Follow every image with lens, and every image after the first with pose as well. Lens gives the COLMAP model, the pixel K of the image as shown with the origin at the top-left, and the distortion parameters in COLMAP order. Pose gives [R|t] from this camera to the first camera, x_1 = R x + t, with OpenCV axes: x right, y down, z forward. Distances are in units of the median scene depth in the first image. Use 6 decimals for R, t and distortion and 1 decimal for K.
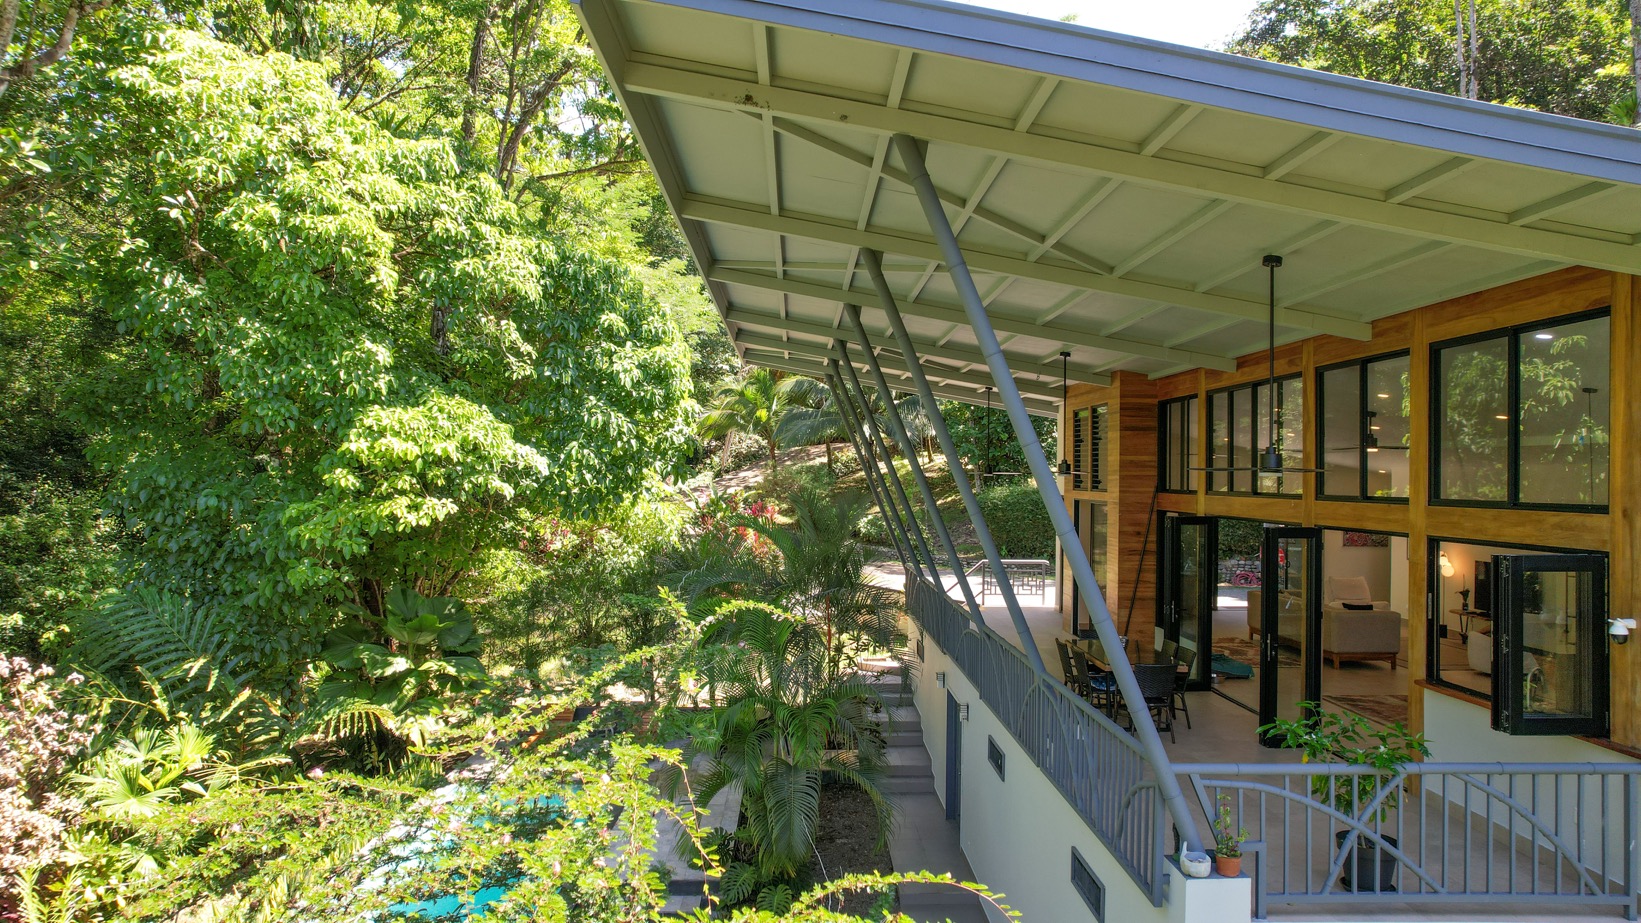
lens RADIAL K [[1044.8, 0, 816.4], [0, 1044.8, 459.2], [0, 0, 1]] dist [-0.005494, -0.000338]
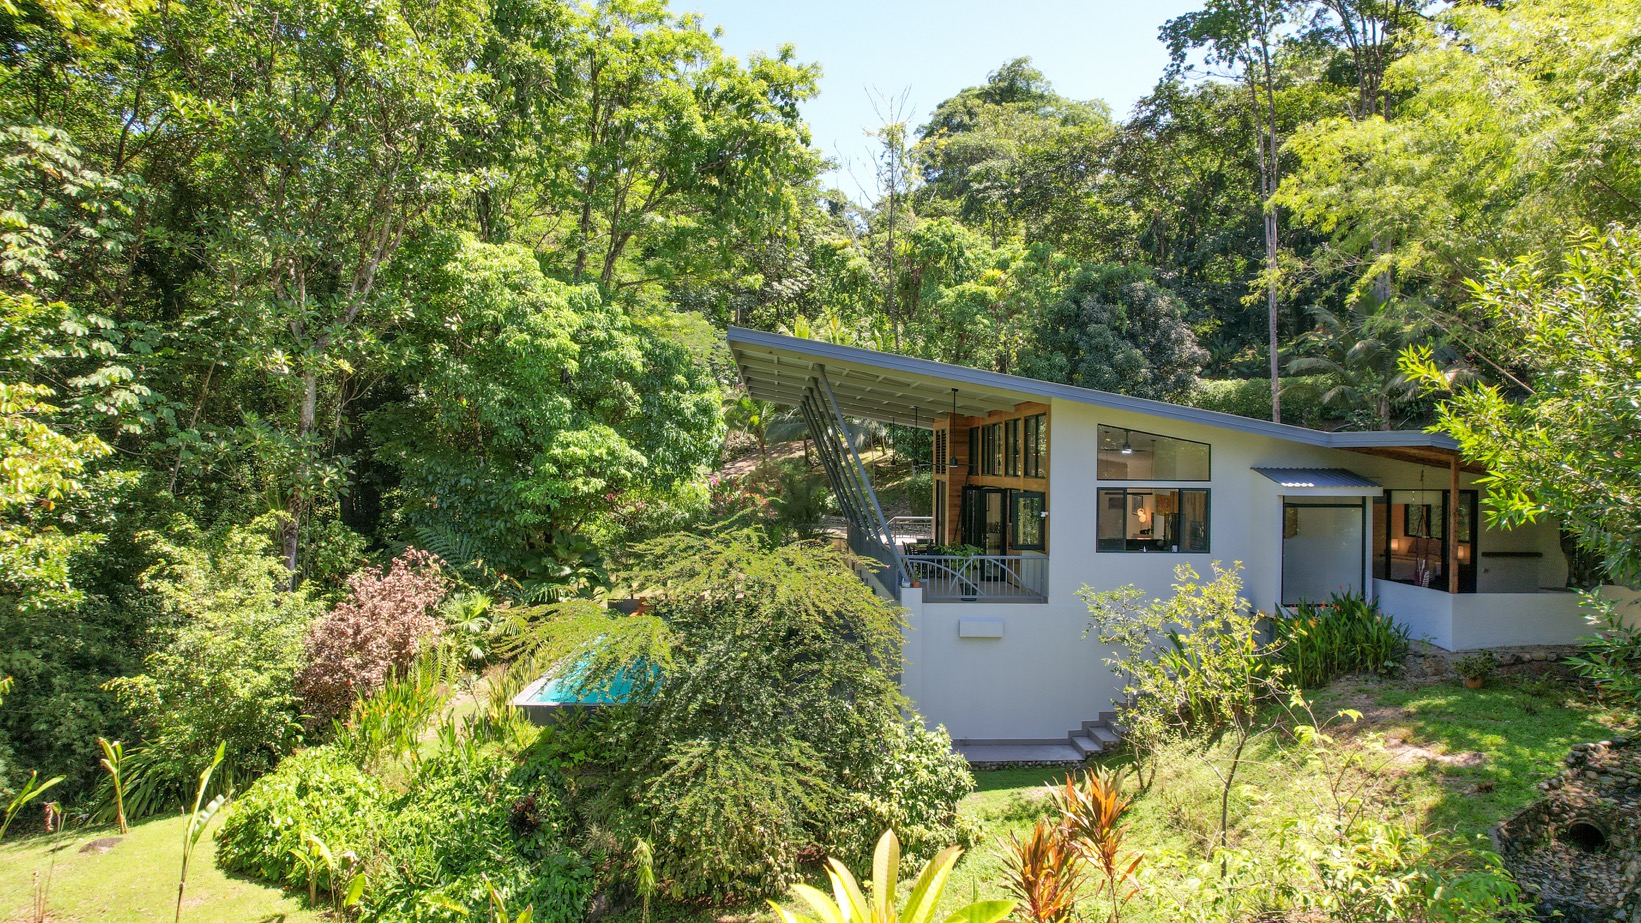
lens RADIAL K [[1044.8, 0, 832.5], [0, 1044.8, 459.9], [0, 0, 1]] dist [-0.005494, -0.000338]
pose [[0.999469, 0.000710, 0.032561, 0.007439], [-0.001072, 0.999938, 0.011103, -0.017151], [-0.032551, -0.011132, 0.999408, -0.857893]]
